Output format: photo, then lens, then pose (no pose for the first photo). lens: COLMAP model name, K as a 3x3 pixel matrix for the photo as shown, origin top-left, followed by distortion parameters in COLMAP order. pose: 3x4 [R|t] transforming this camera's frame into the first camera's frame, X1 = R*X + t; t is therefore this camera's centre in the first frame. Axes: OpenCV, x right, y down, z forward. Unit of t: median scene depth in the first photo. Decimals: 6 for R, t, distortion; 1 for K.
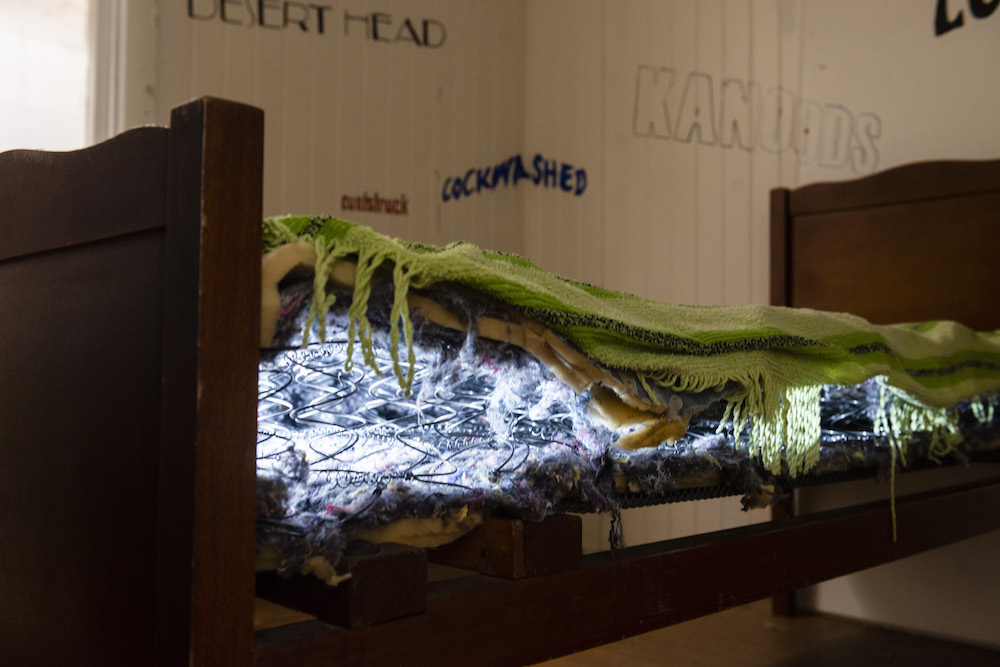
lens RADIAL K [[987.1, 0, 498.2], [0, 987.1, 334.0], [0, 0, 1]] dist [-0.017062, 0.000000]
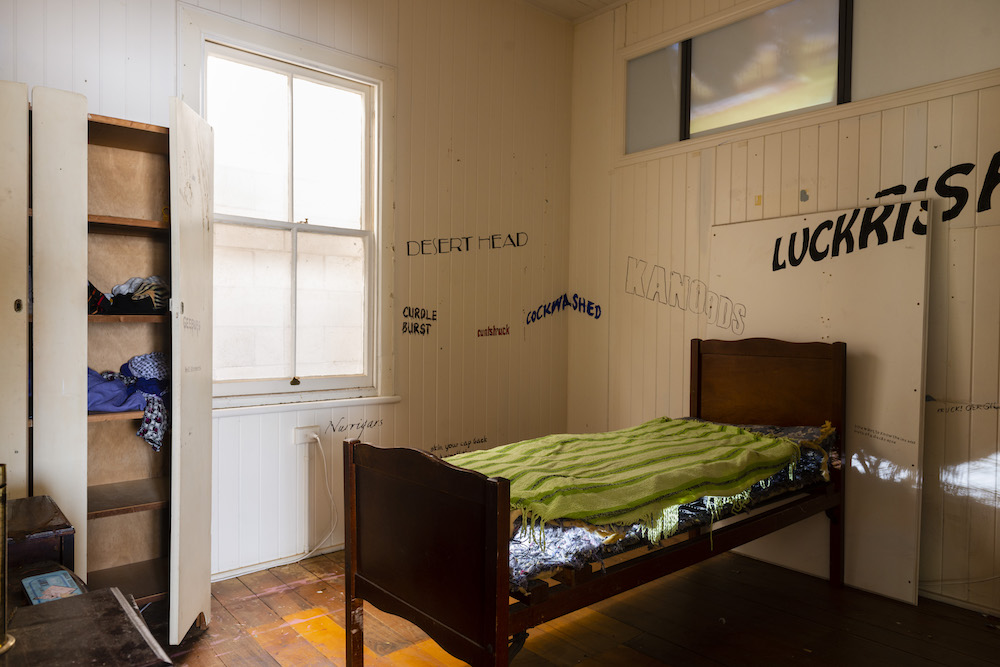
lens RADIAL K [[657.5, 0, 502.7], [0, 657.5, 334.8], [0, 0, 1]] dist [-0.005934, -0.001706]
pose [[0.997885, 0.002774, -0.064945, -0.021755], [0.000191, 0.998960, 0.045600, -0.201005], [0.065004, -0.045516, 0.996846, -0.347410]]
